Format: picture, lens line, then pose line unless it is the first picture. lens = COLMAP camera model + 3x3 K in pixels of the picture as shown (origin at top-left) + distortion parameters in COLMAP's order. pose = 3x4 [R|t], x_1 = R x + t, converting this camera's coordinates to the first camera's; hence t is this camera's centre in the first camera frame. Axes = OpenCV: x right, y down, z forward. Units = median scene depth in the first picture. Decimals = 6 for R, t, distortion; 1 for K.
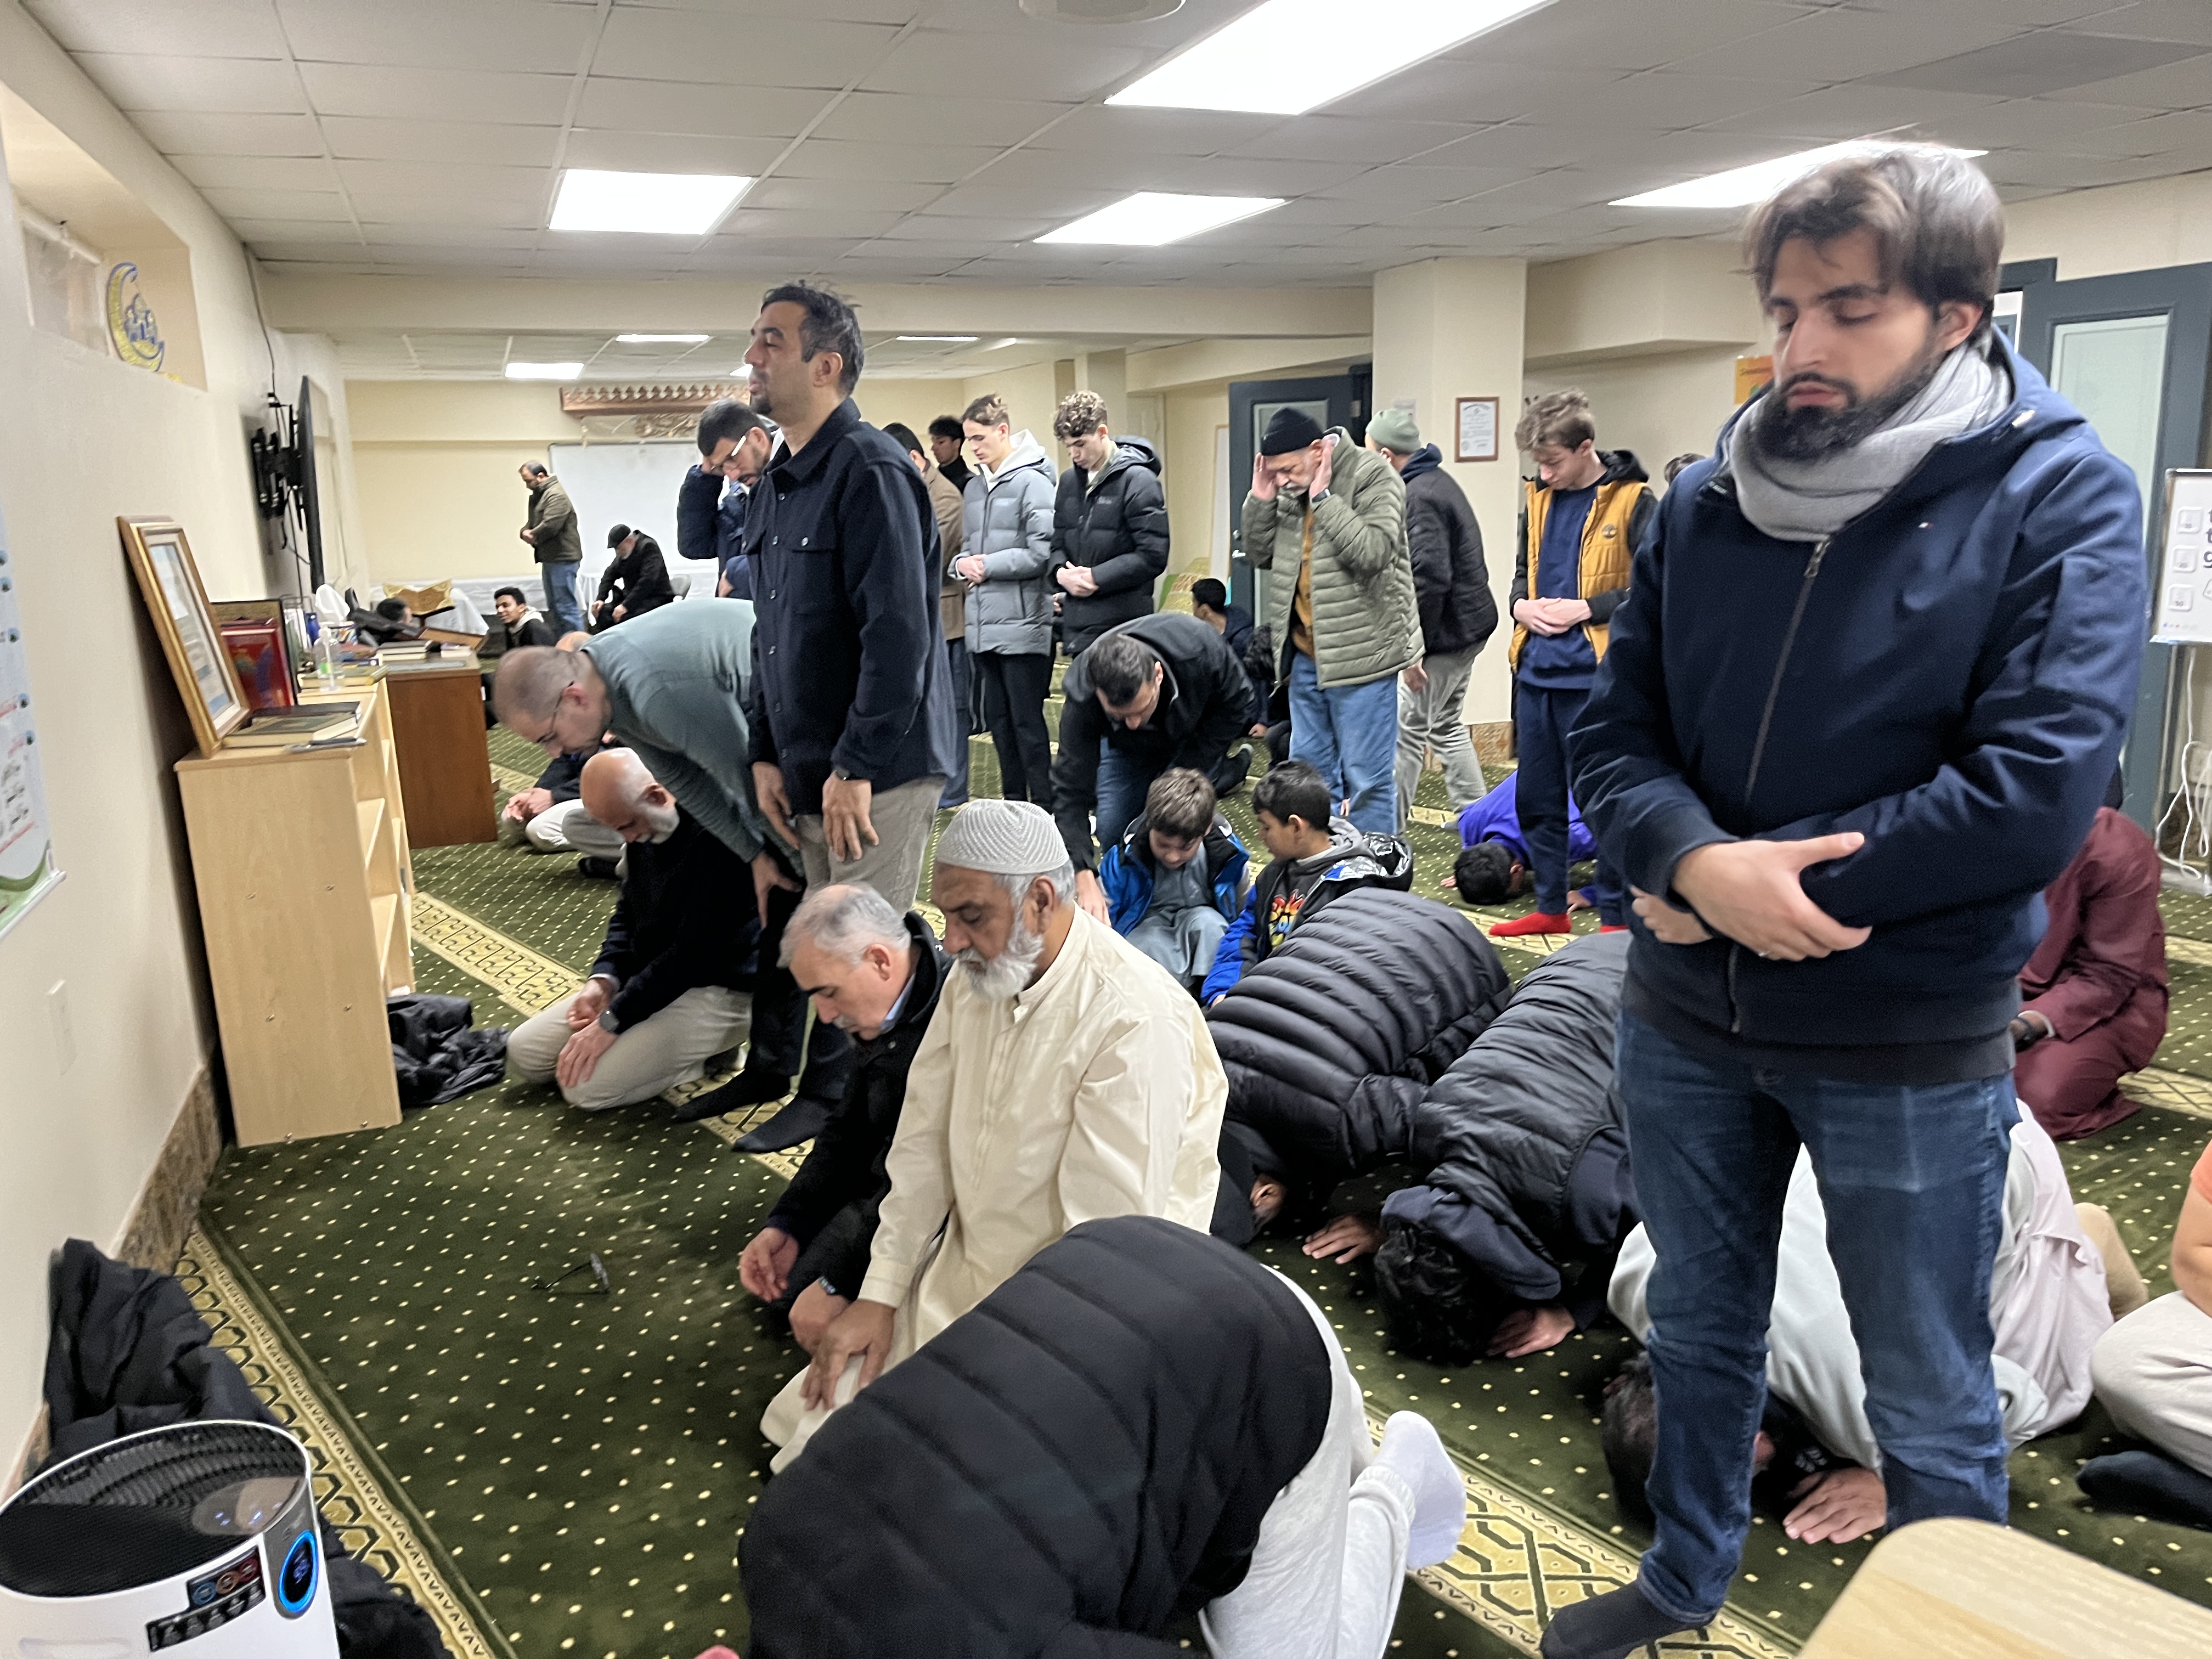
lens RADIAL K [[1673.0, 0, 1107.2], [0, 1673.0, 831.8], [0, 0, 1]] dist [-0.003530, -0.004448]
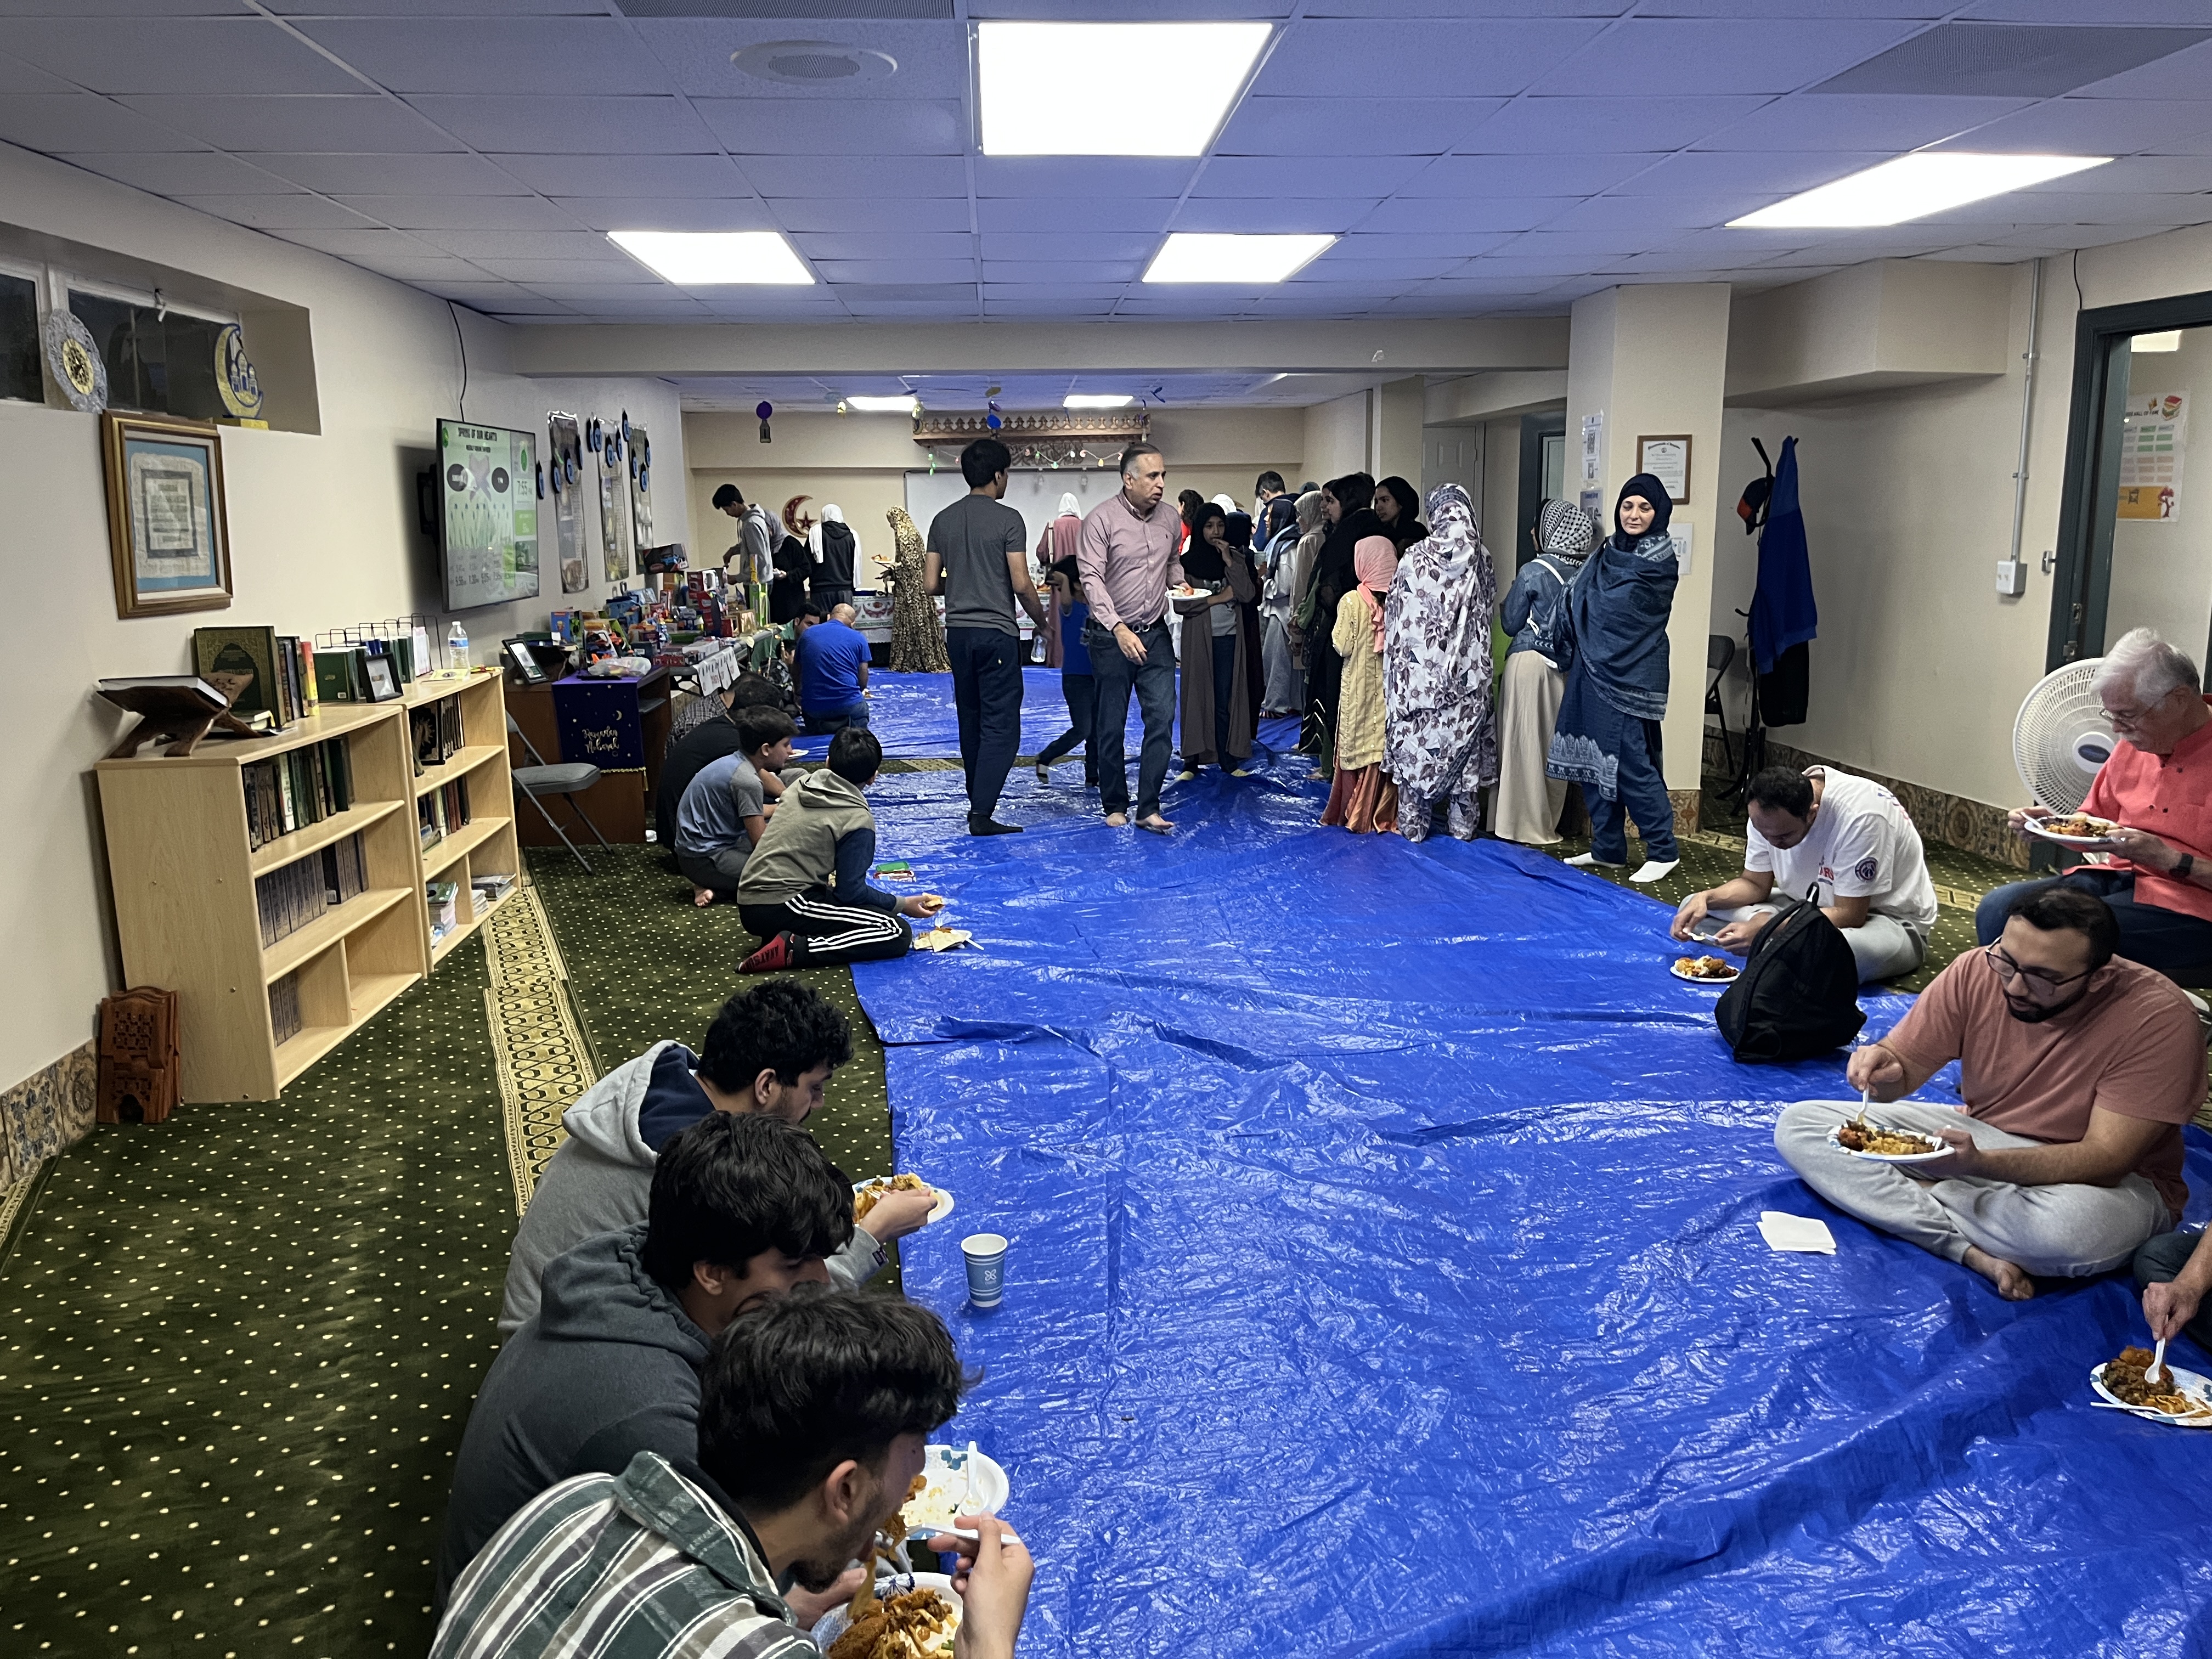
lens RADIAL K [[1673.0, 0, 1104.5], [0, 1673.0, 826.8], [0, 0, 1]] dist [-0.003530, -0.004448]
pose [[0.956838, 0.067387, -0.282703, 0.199247], [-0.071706, 0.997414, -0.004948, -0.018972], [0.281638, 0.025006, 0.959195, 0.039509]]
